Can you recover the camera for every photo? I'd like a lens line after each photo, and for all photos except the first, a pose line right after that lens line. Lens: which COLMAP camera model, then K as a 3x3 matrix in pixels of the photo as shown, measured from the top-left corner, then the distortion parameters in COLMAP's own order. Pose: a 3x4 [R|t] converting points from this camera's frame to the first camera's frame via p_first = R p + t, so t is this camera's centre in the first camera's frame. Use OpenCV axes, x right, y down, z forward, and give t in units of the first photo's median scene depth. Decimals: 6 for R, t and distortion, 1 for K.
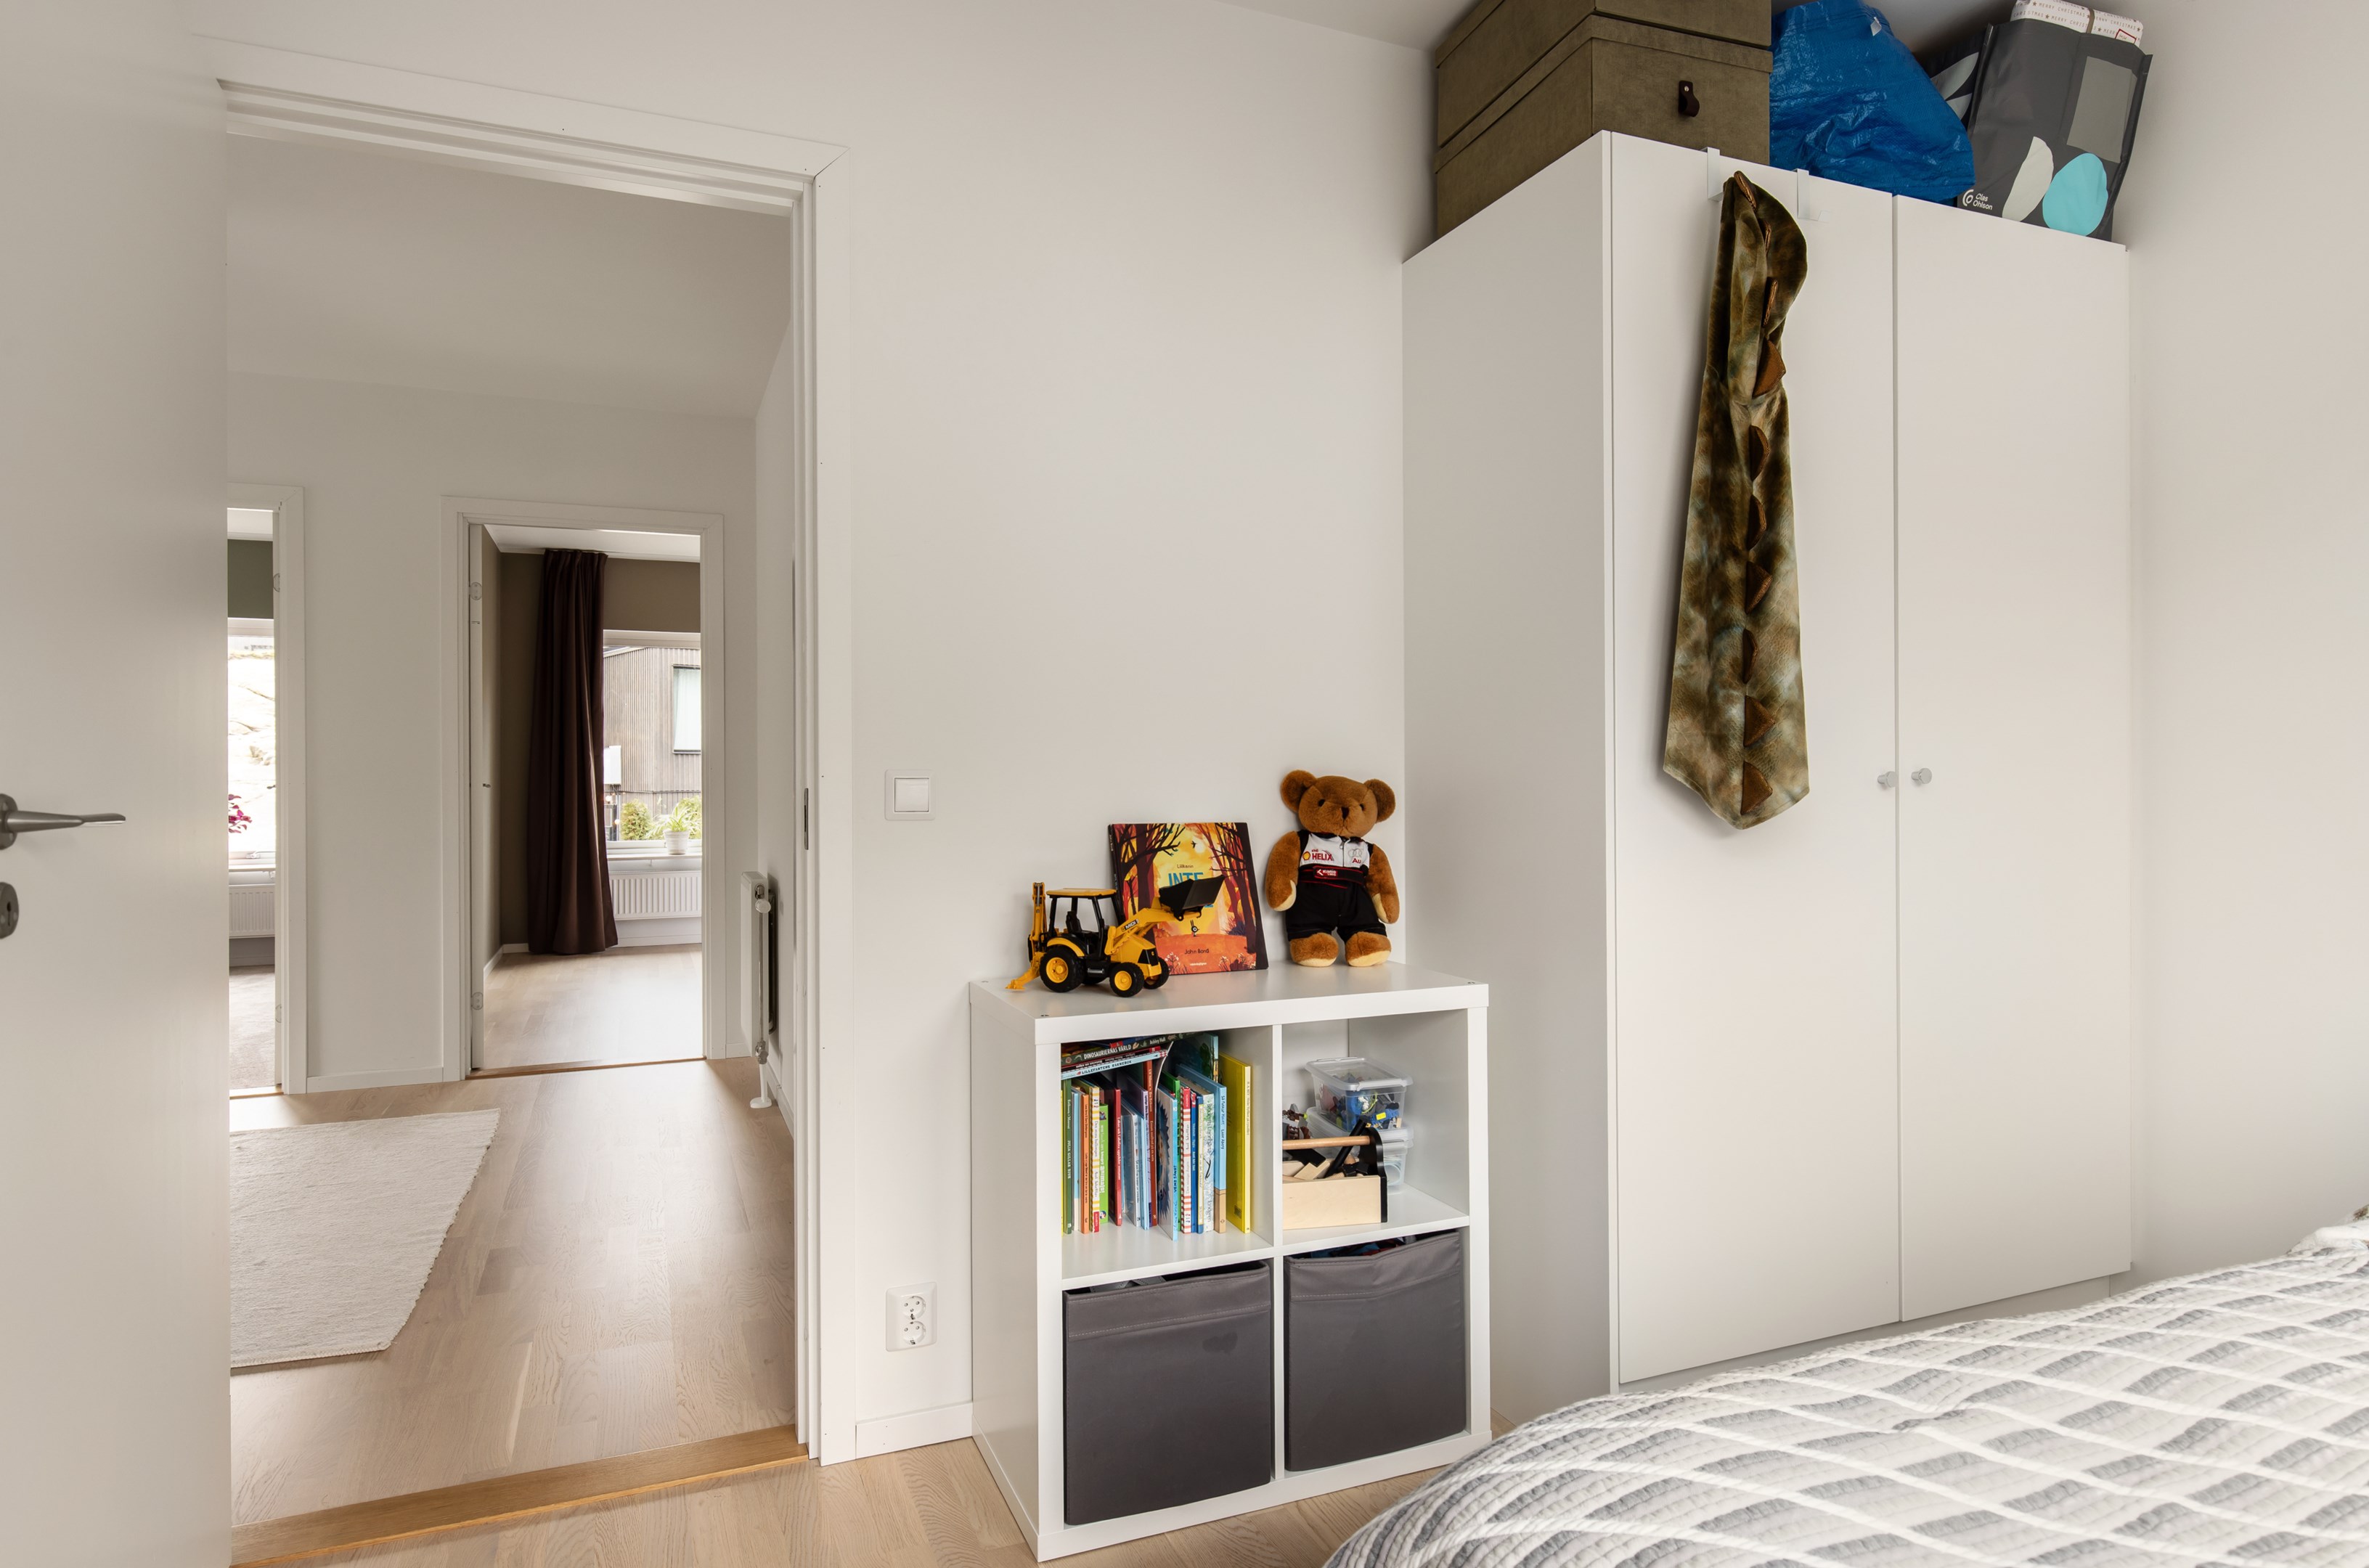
lens RADIAL K [[1318.8, 0, 1181.8], [0, 1318.8, 778.4], [0, 0, 1]] dist [-0.000935, -0.001098]
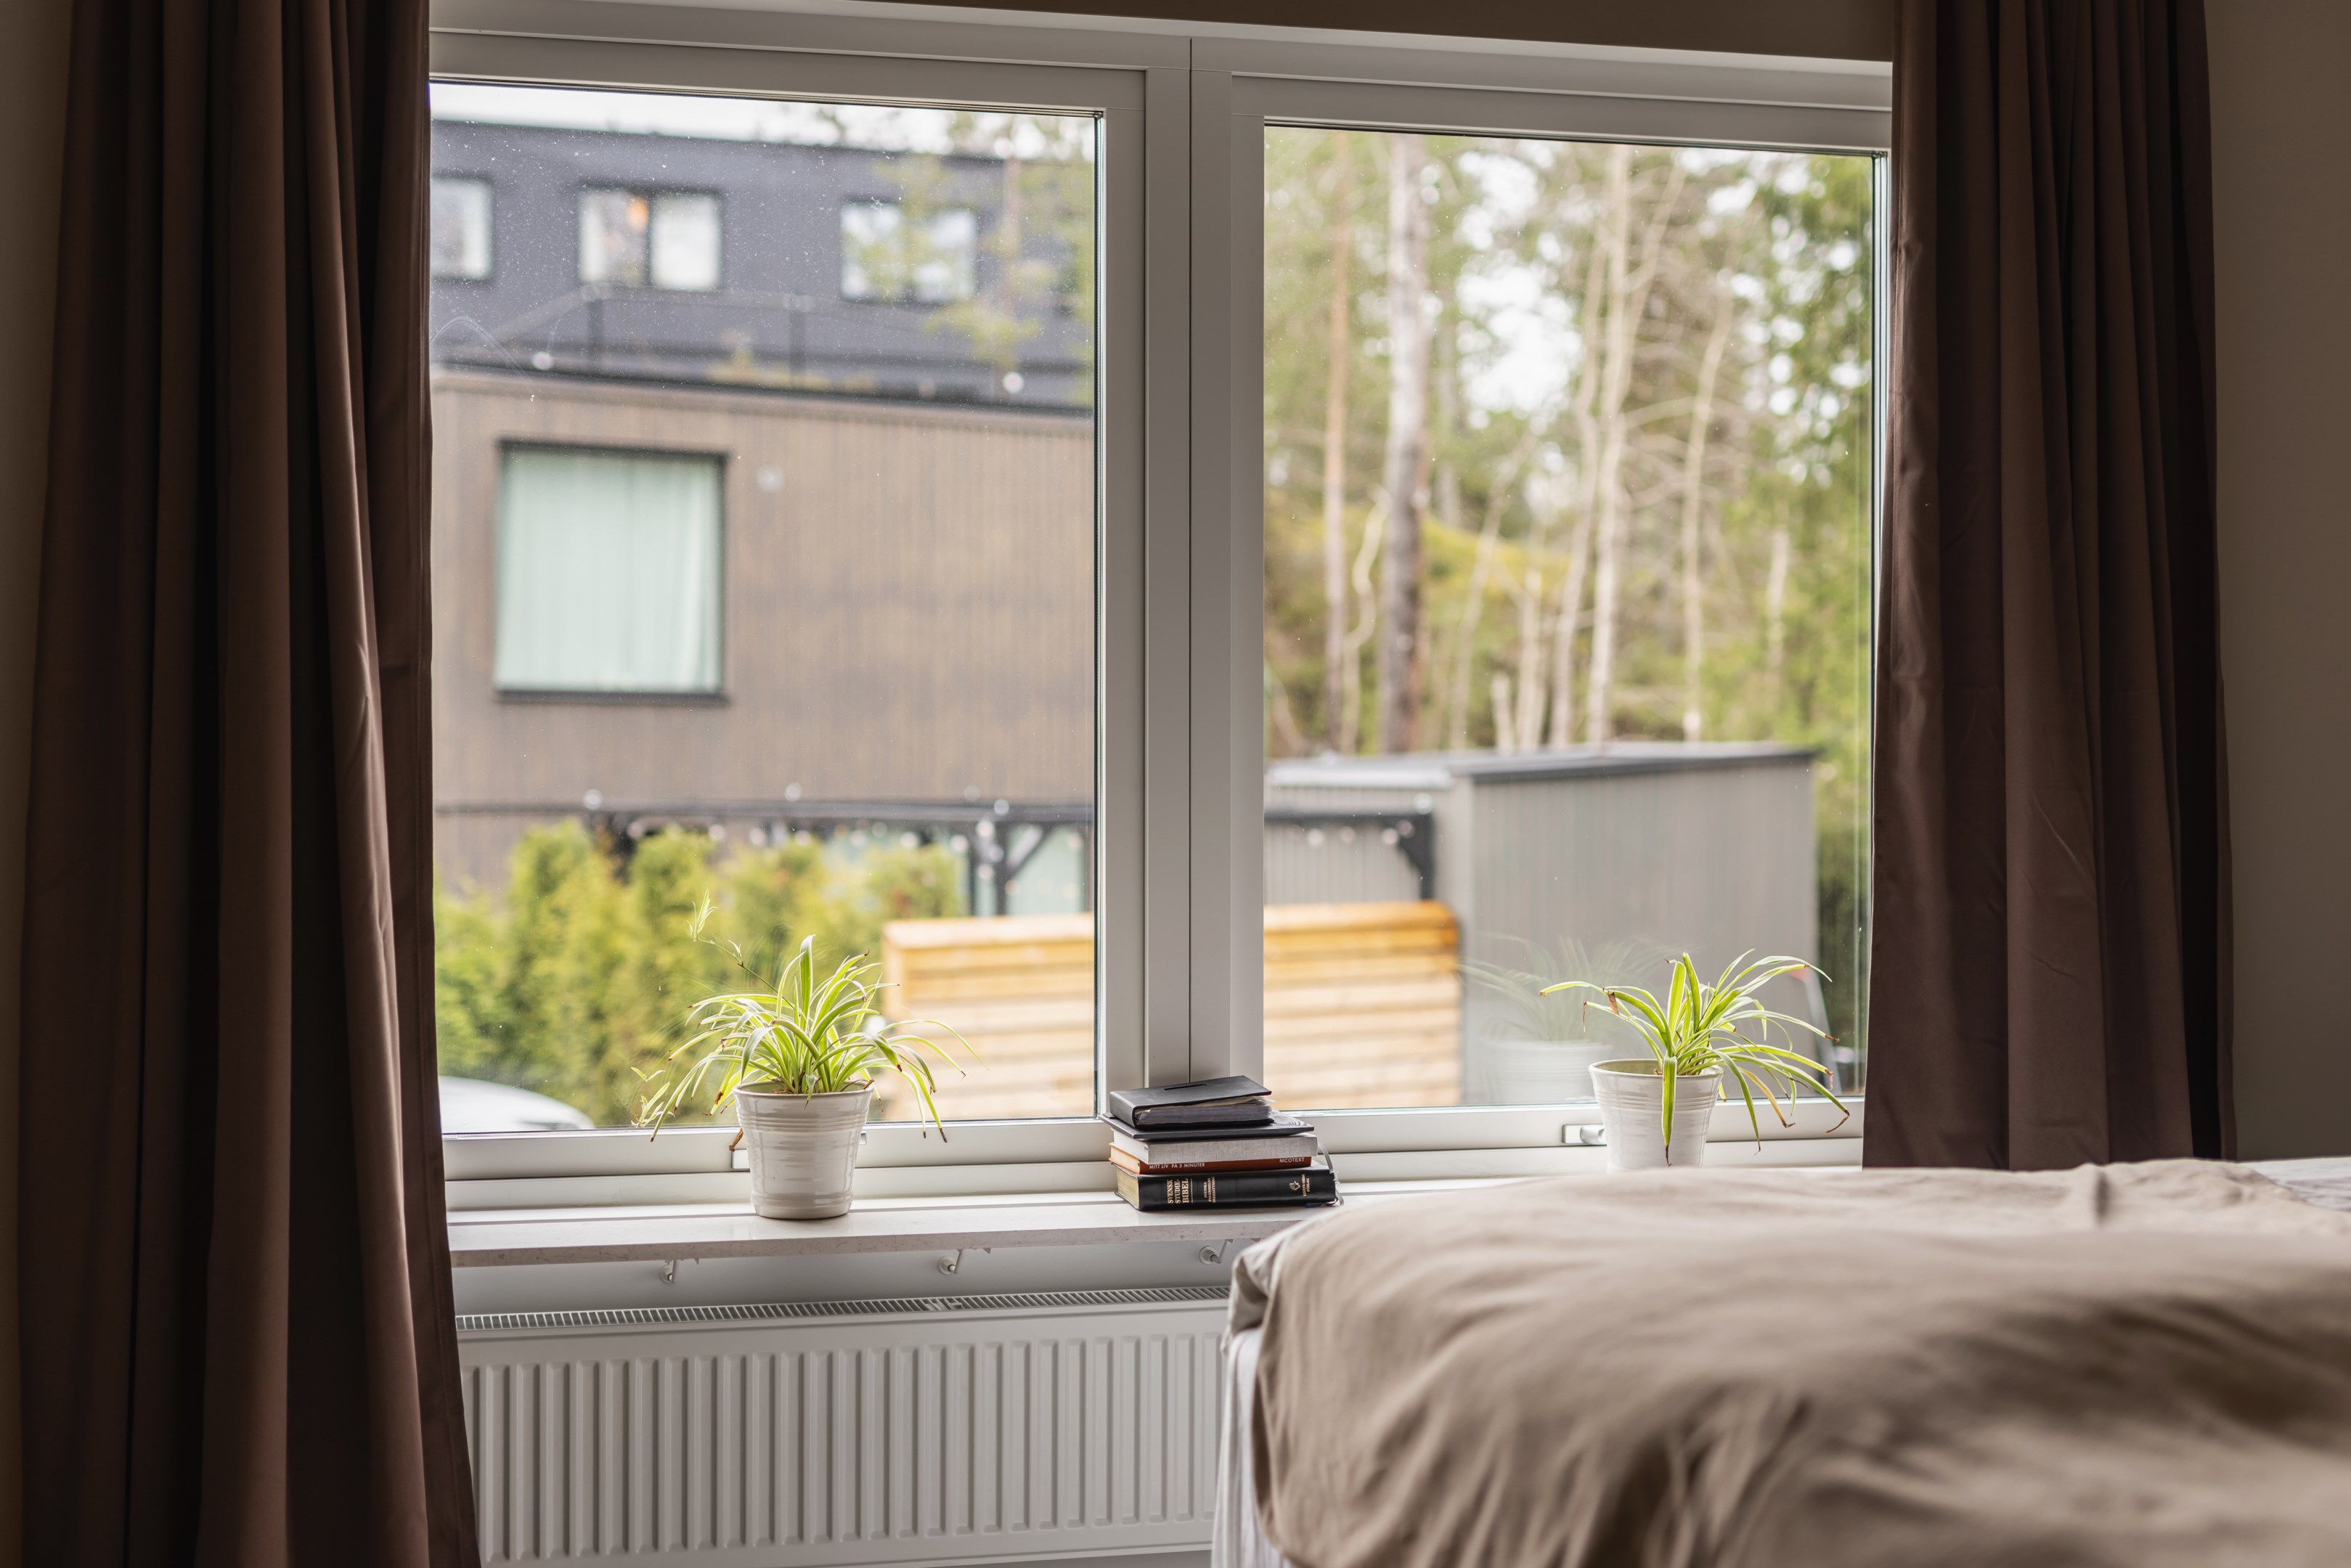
lens RADIAL K [[3352.1, 0, 1175.5], [0, 3352.1, 784.0], [0, 0, 1]] dist [-0.030400, -0.055521]
pose [[0.988405, 0.007613, -0.151650, -0.124602], [-0.007234, 0.999969, 0.003052, -0.001417], [0.151668, -0.001919, 0.988430, 0.262357]]
